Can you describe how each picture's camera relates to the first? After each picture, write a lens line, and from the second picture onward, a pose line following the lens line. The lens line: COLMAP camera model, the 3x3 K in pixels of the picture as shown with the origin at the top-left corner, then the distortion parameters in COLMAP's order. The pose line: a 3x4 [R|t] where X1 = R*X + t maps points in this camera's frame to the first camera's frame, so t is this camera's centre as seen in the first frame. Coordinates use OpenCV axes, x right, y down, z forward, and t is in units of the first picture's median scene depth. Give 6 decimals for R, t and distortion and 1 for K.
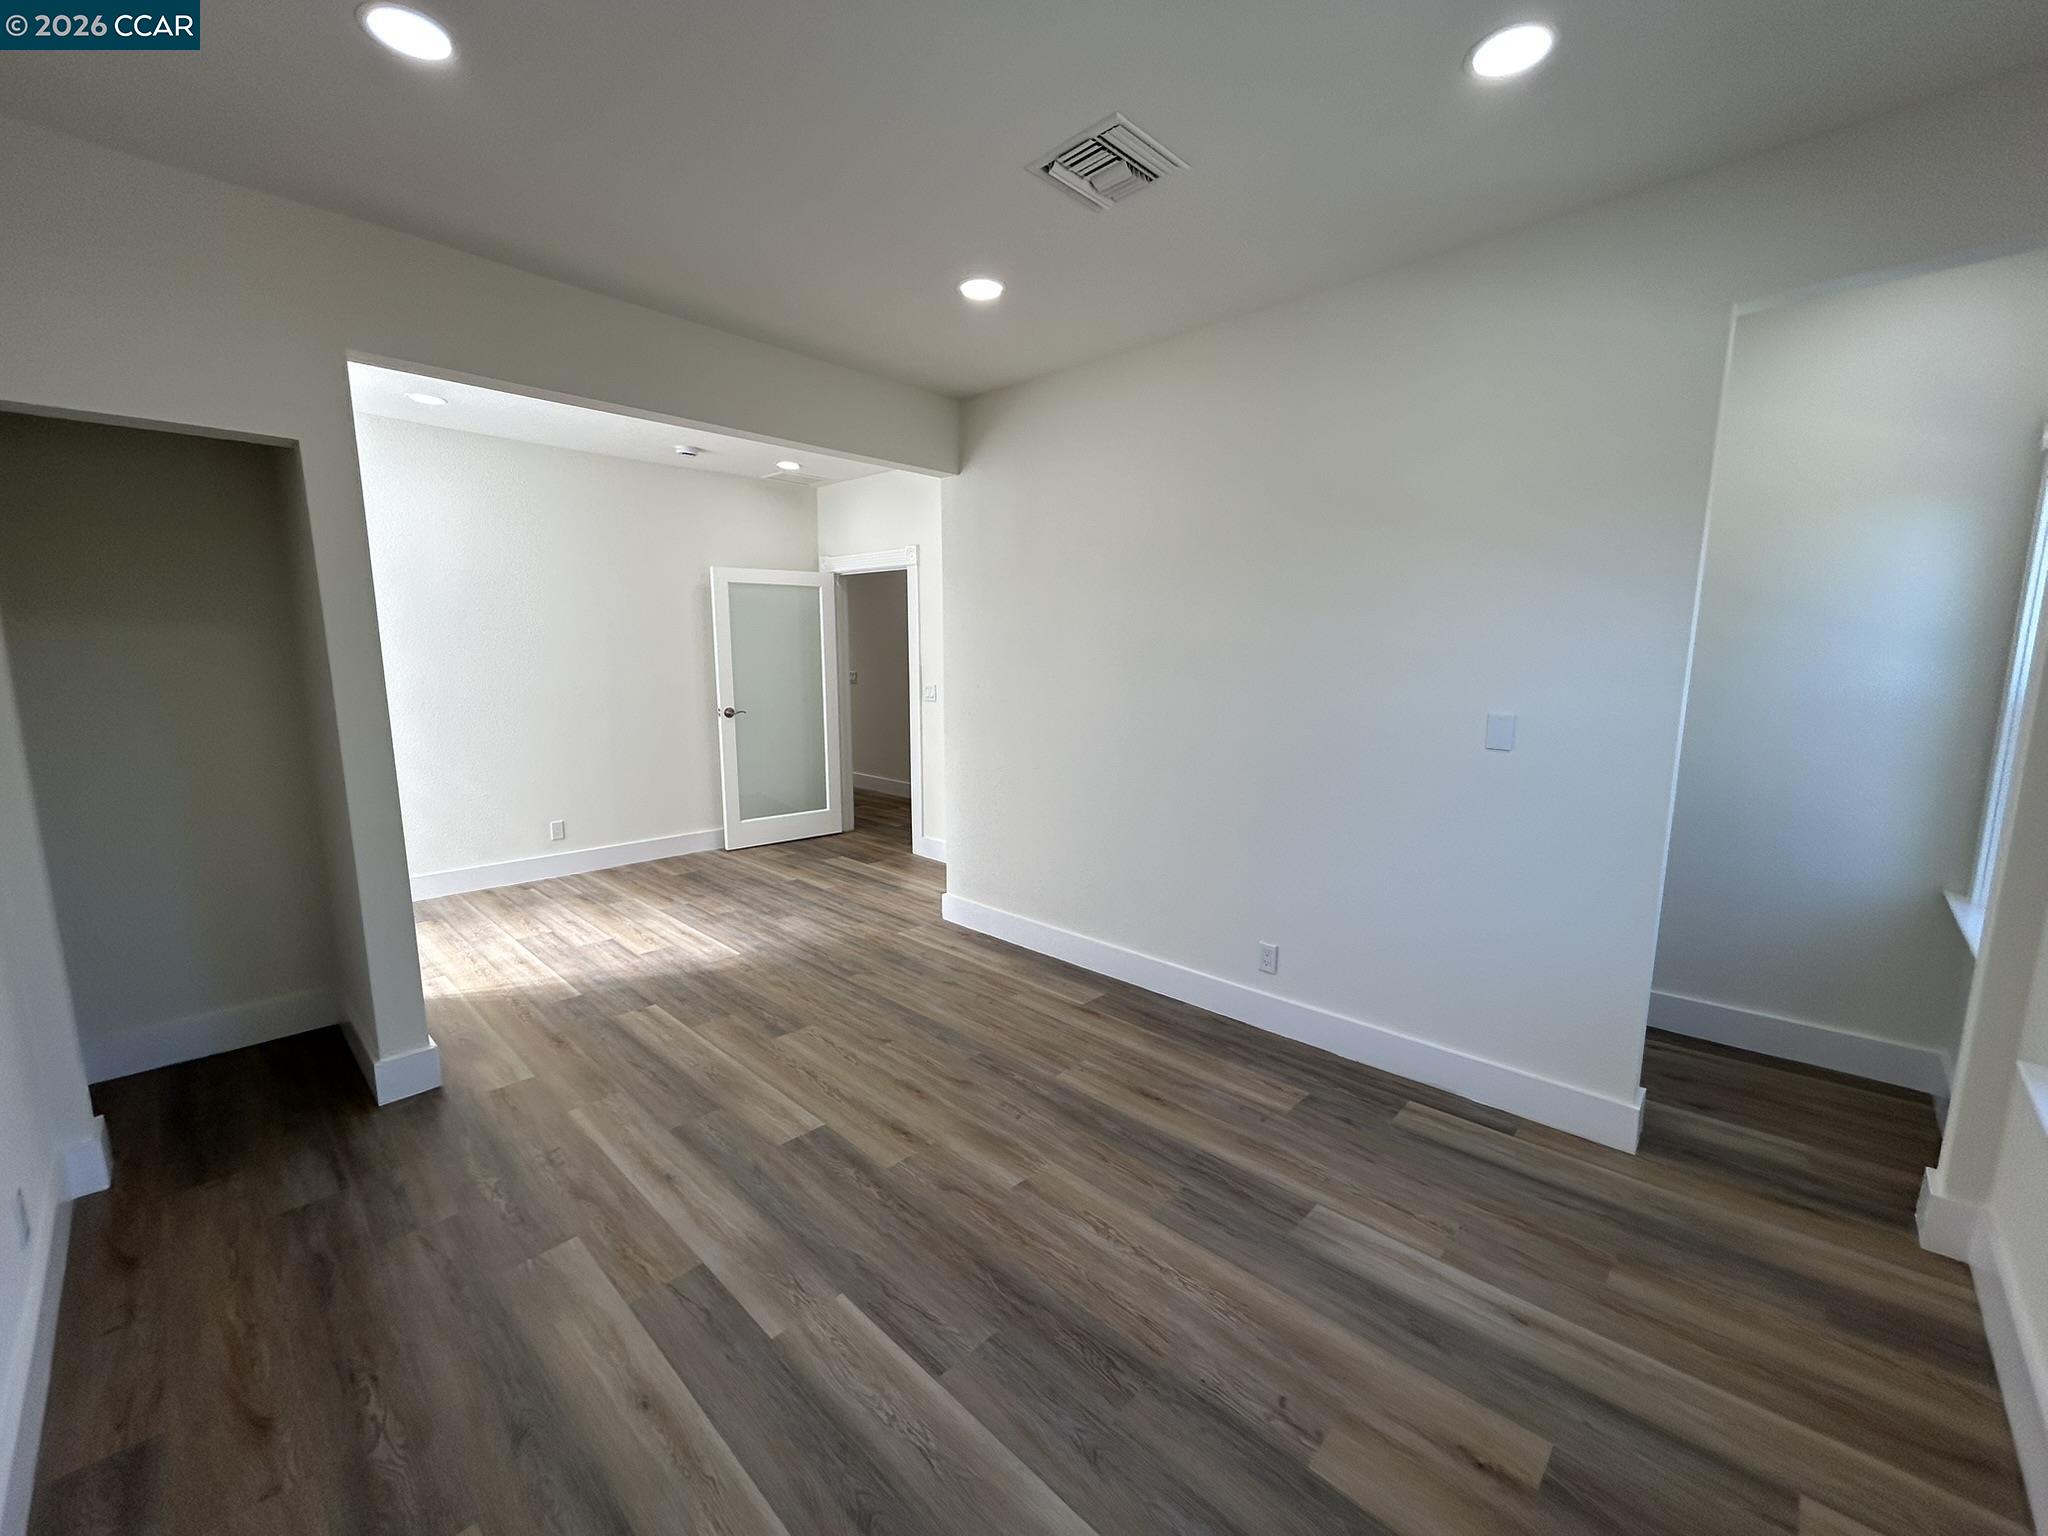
lens RADIAL K [[826.5, 0, 1032.3], [0, 826.5, 774.1], [0, 0, 1]] dist [0.000126, 0.000962]
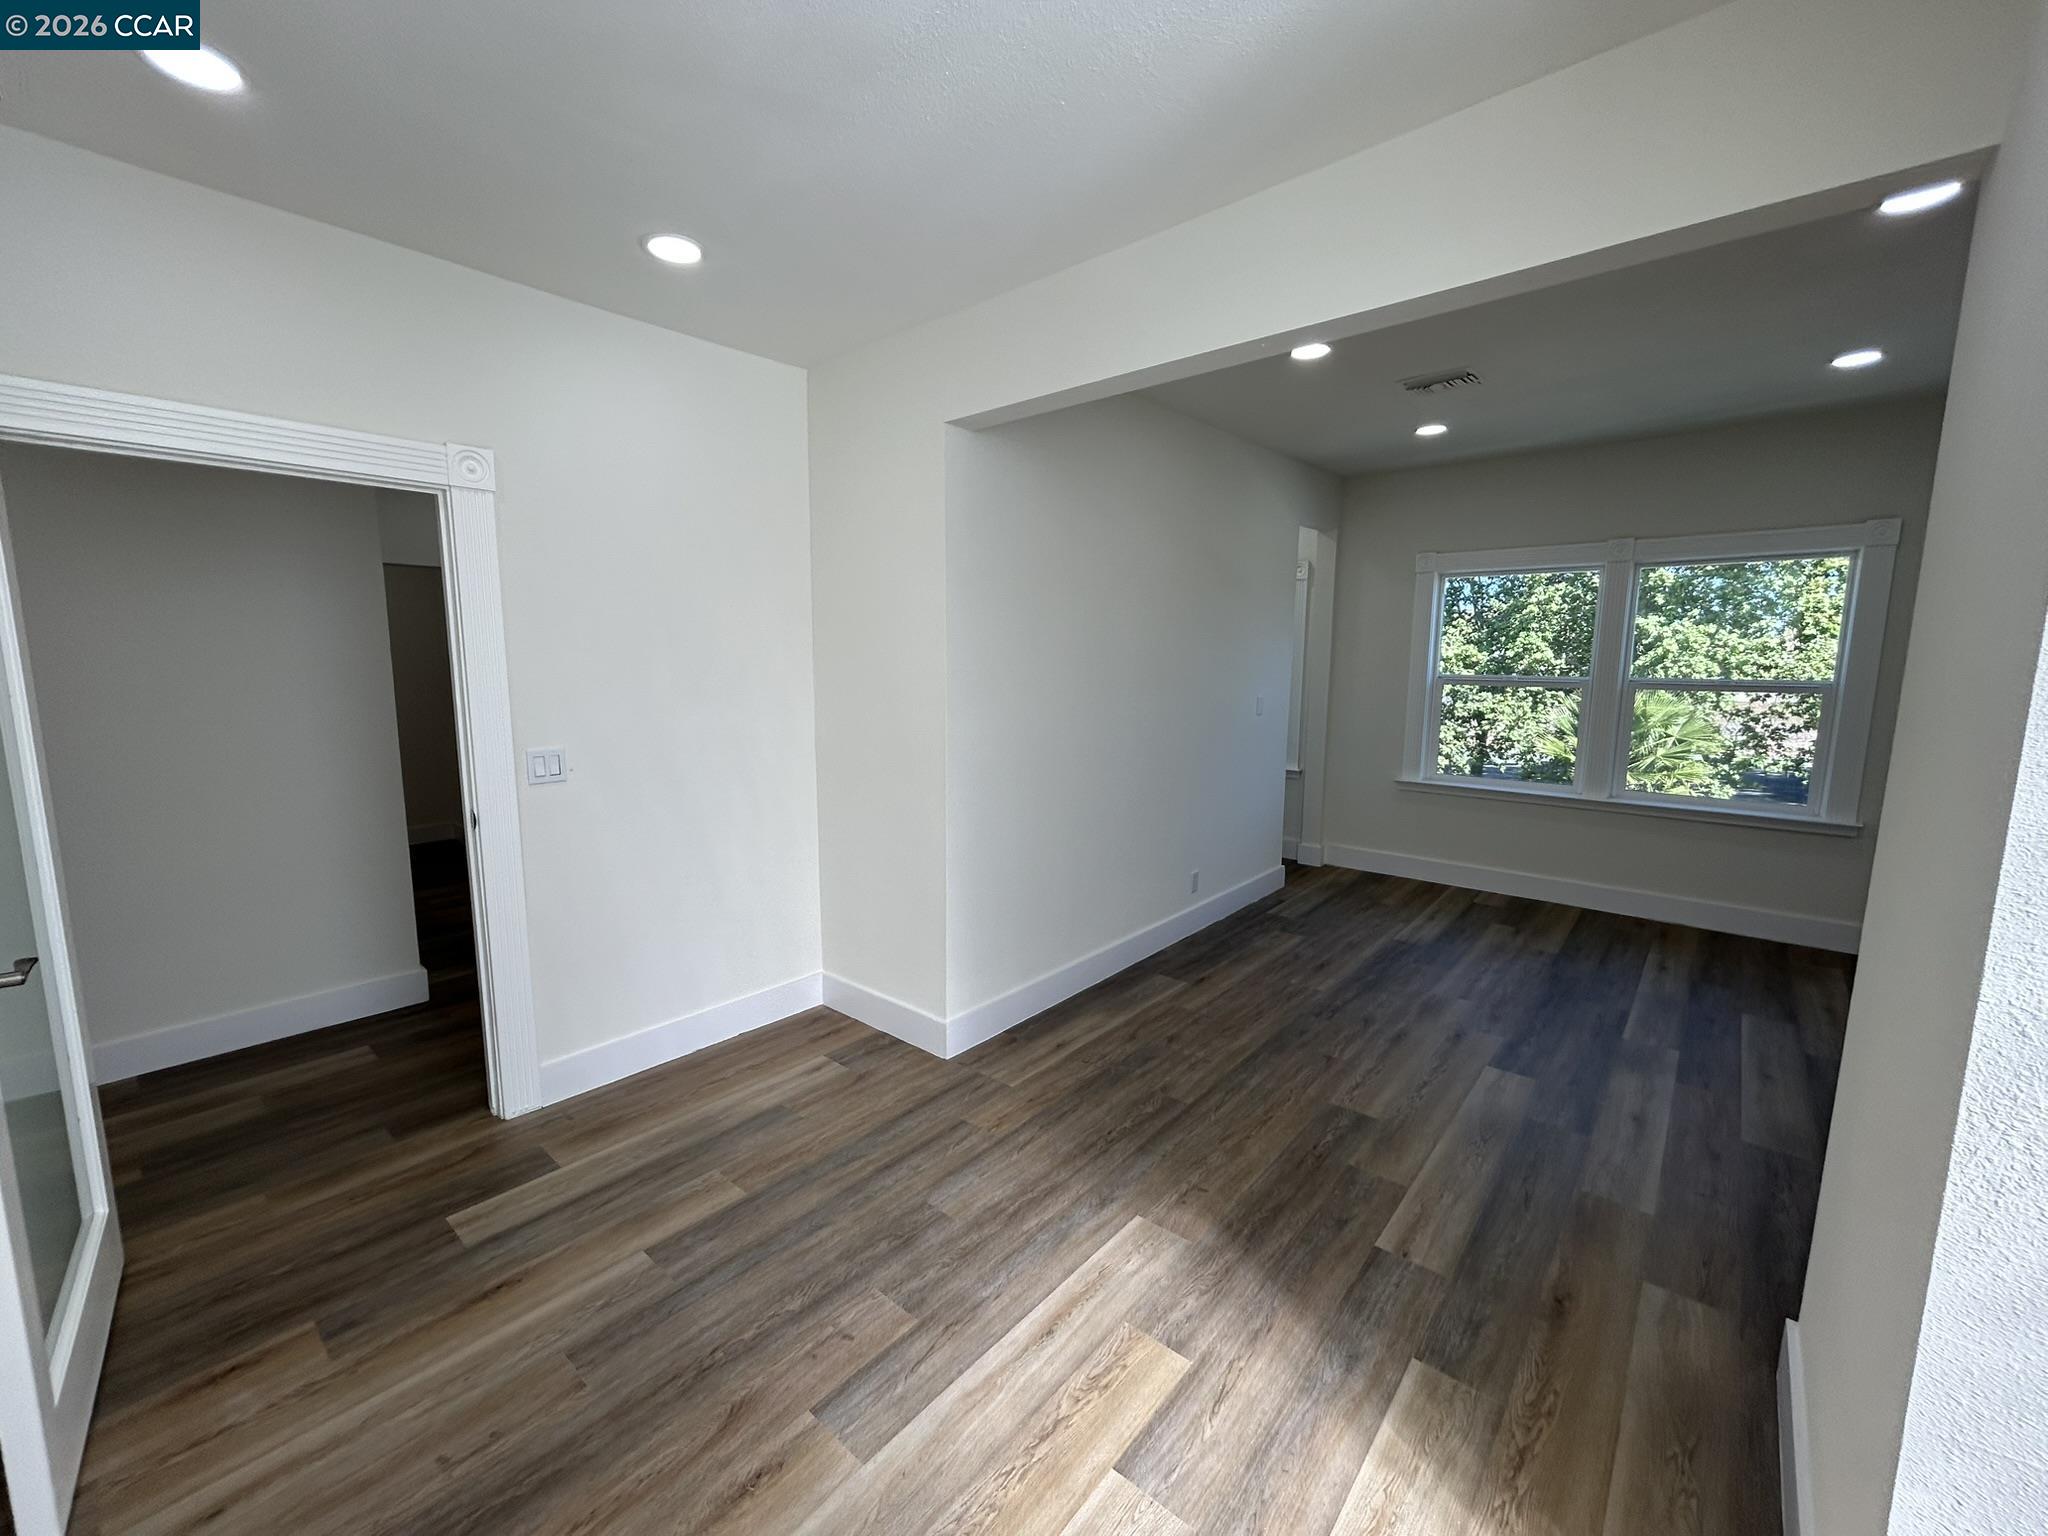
lens RADIAL K [[826.5, 0, 1019.0], [0, 826.5, 773.6], [0, 0, 1]] dist [0.000126, 0.000962]
pose [[-0.038785, -0.143020, 0.988960, -0.953253], [0.156249, 0.976662, 0.147369, -0.188100], [-0.986956, 0.160239, -0.015533, 1.152052]]
